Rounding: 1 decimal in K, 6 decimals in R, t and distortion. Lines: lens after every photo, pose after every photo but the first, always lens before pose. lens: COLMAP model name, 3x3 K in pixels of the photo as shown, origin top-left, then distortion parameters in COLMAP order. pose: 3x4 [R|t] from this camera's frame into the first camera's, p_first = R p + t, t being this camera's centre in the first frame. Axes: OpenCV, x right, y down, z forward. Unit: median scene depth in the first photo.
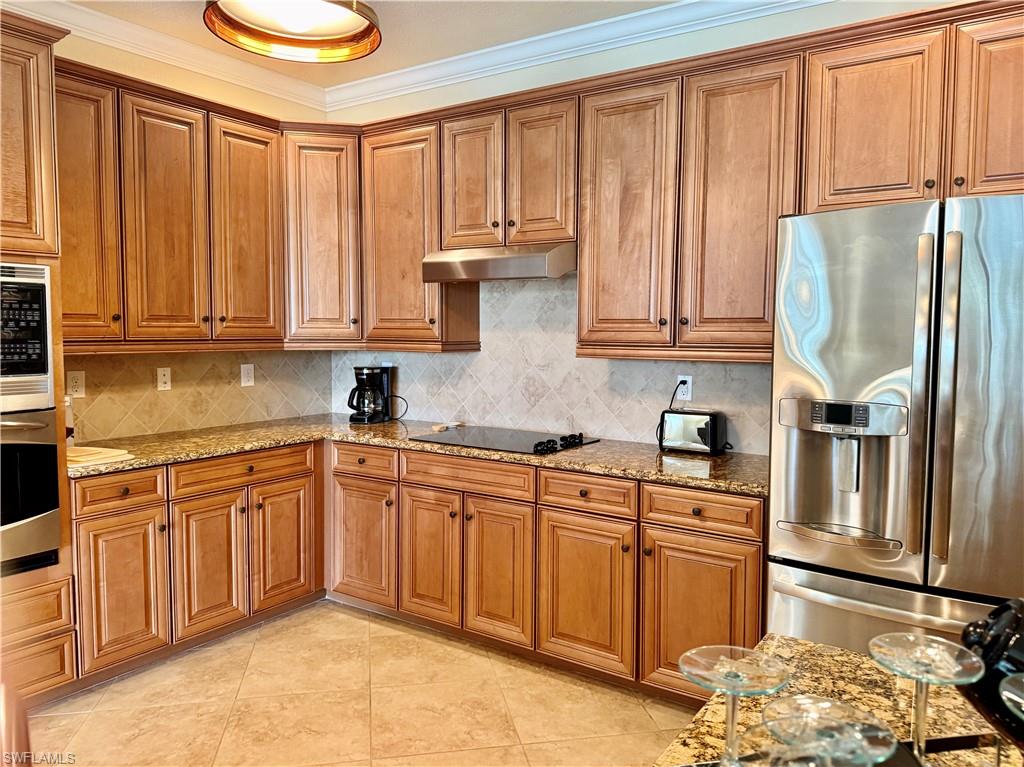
lens RADIAL K [[747.7, 0, 512.0], [0, 747.7, 383.5], [0, 0, 1]] dist [-0.000568, -0.007649]
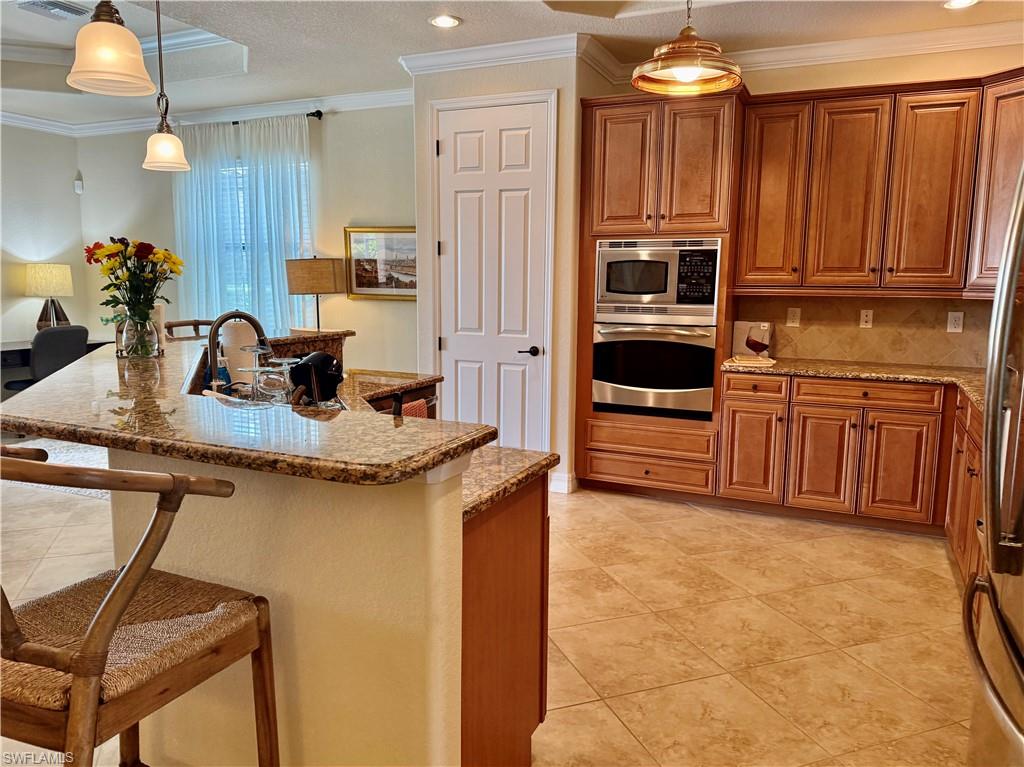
lens RADIAL K [[747.7, 0, 512.0], [0, 747.7, 383.5], [0, 0, 1]] dist [-0.000568, -0.007649]
pose [[0.157161, 0.134359, -0.978390, 0.720786], [-0.079376, 0.989215, 0.123095, -0.006248], [0.984378, 0.058315, 0.166131, 0.228095]]
